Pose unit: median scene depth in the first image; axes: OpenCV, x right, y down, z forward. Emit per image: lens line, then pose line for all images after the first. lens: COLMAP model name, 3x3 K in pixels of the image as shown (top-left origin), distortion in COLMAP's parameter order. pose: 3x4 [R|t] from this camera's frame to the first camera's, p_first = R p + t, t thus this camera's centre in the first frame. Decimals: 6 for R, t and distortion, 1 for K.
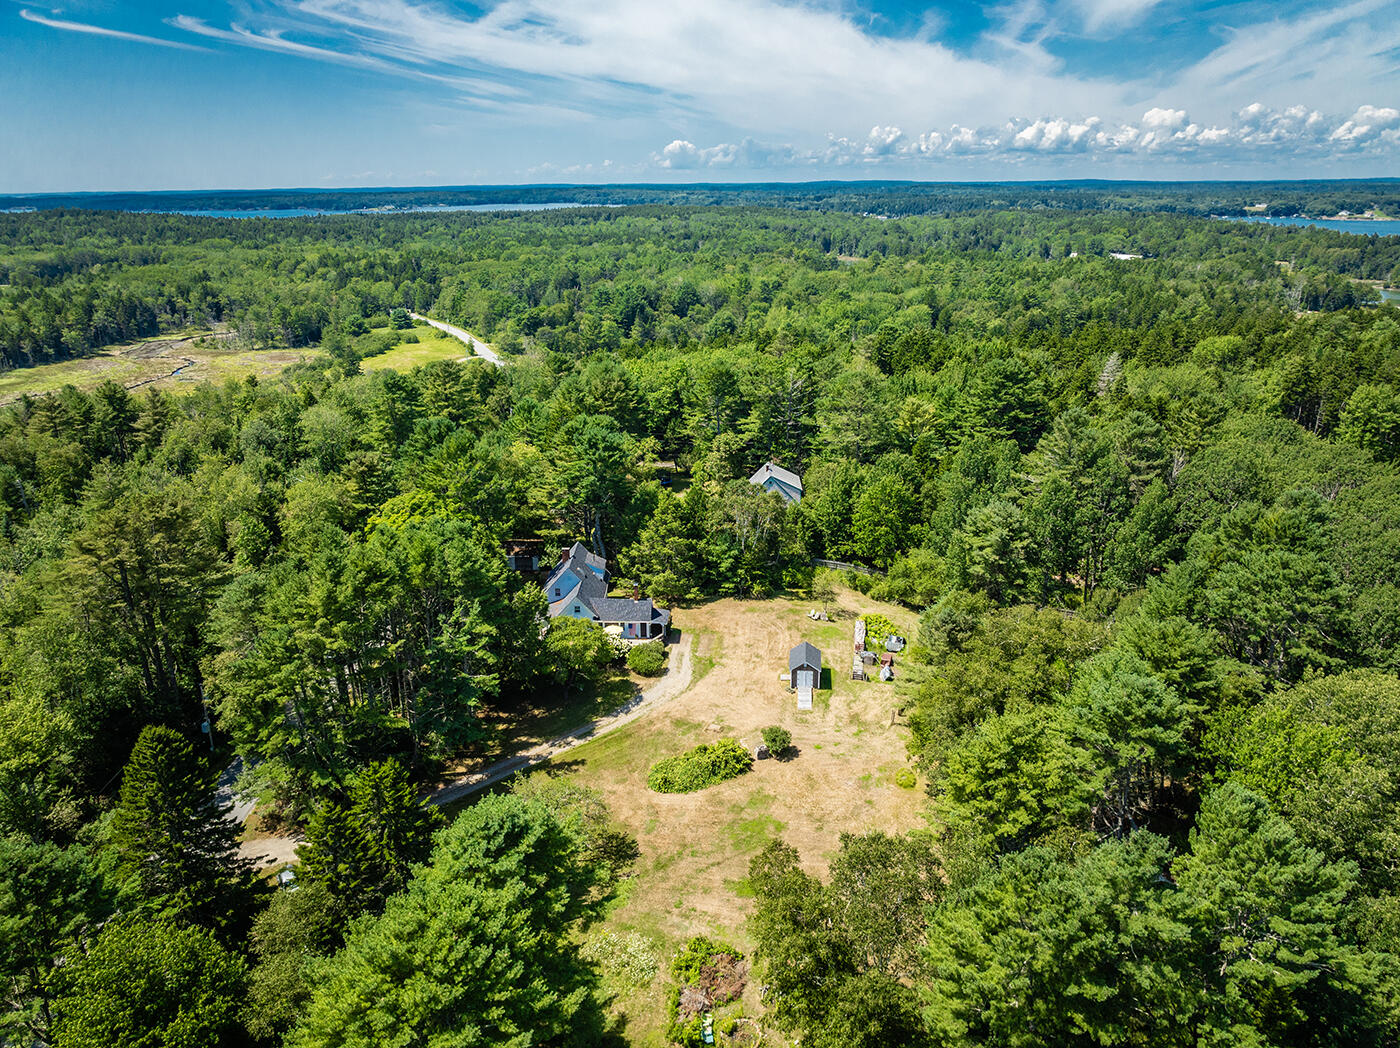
lens RADIAL K [[989.8, 0, 700.0], [0, 989.8, 524.0], [0, 0, 1]] dist [-0.036005, 0.032702]
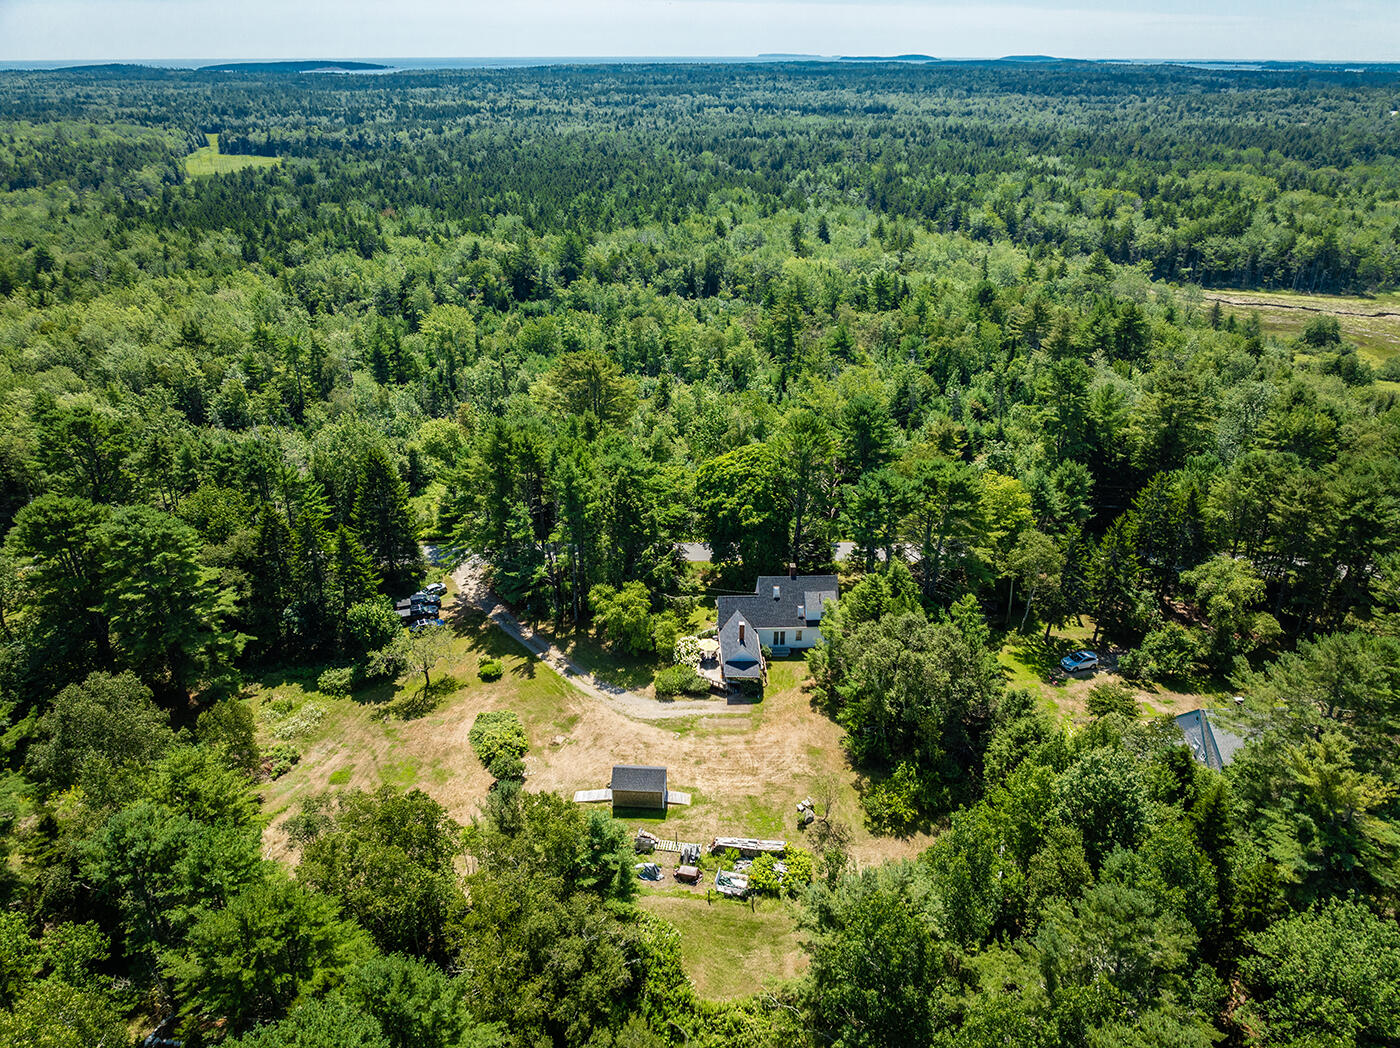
lens RADIAL K [[989.8, 0, 700.0], [0, 989.8, 524.0], [0, 0, 1]] dist [-0.036005, 0.032702]
pose [[0.040288, 0.432233, -0.900861, 0.715462], [-0.335269, 0.855172, 0.395318, -0.364035], [0.941261, 0.286104, 0.179368, 0.785453]]
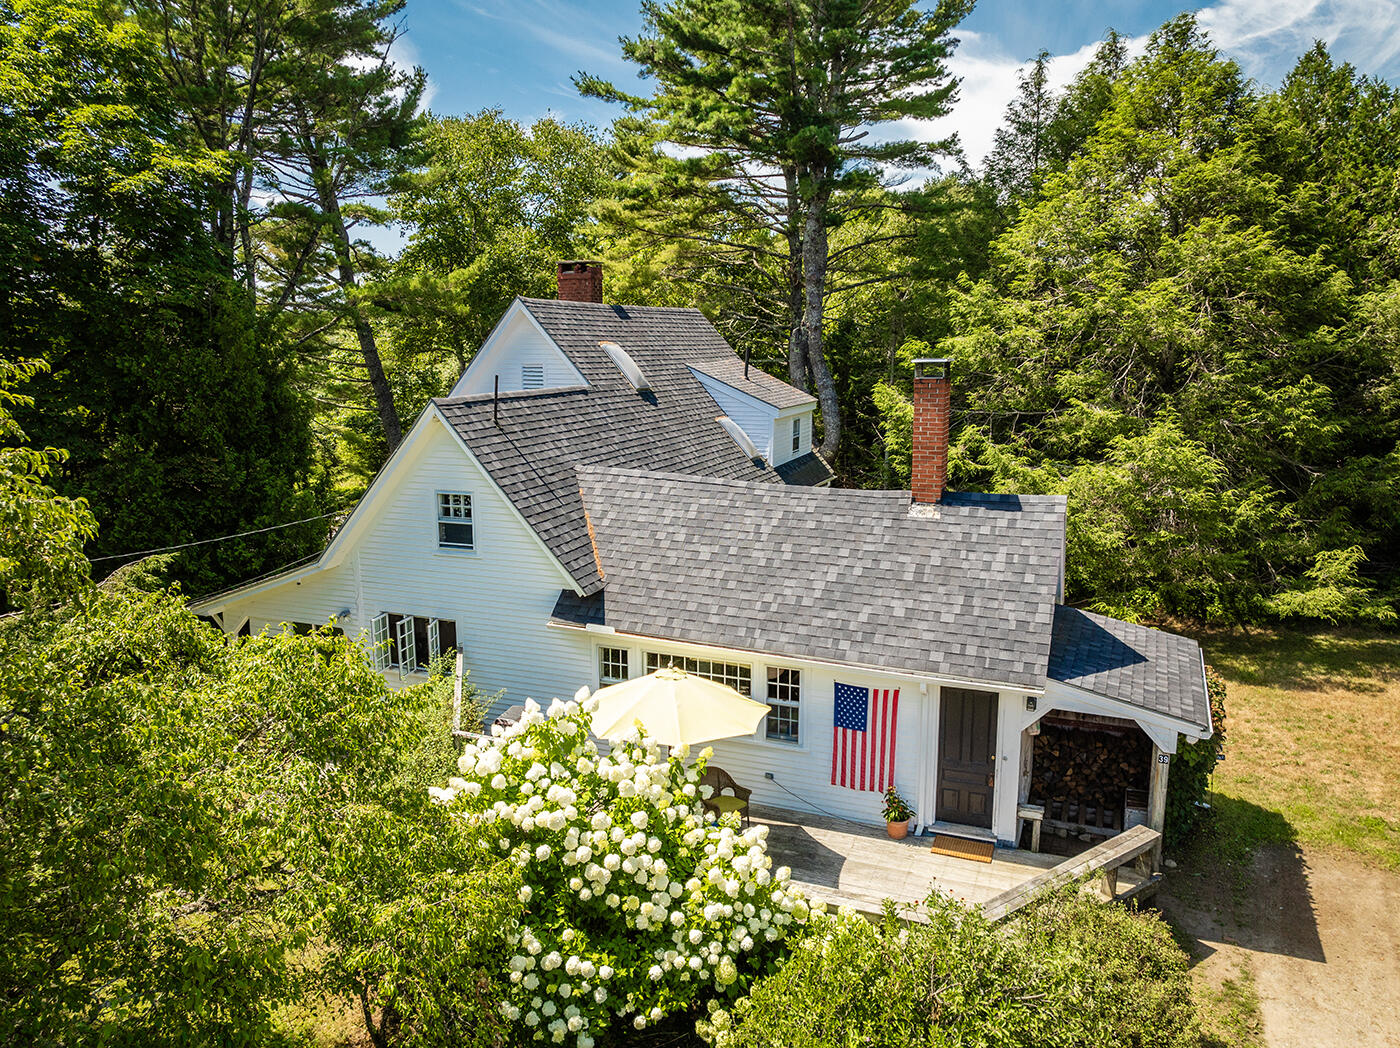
lens RADIAL K [[989.8, 0, 700.0], [0, 989.8, 524.0], [0, 0, 1]] dist [-0.036005, 0.032702]
pose [[0.931812, 0.069714, -0.356184, -0.048226], [-0.124865, 0.983049, -0.134252, 0.100611], [0.340787, 0.169573, 0.924721, 0.895366]]
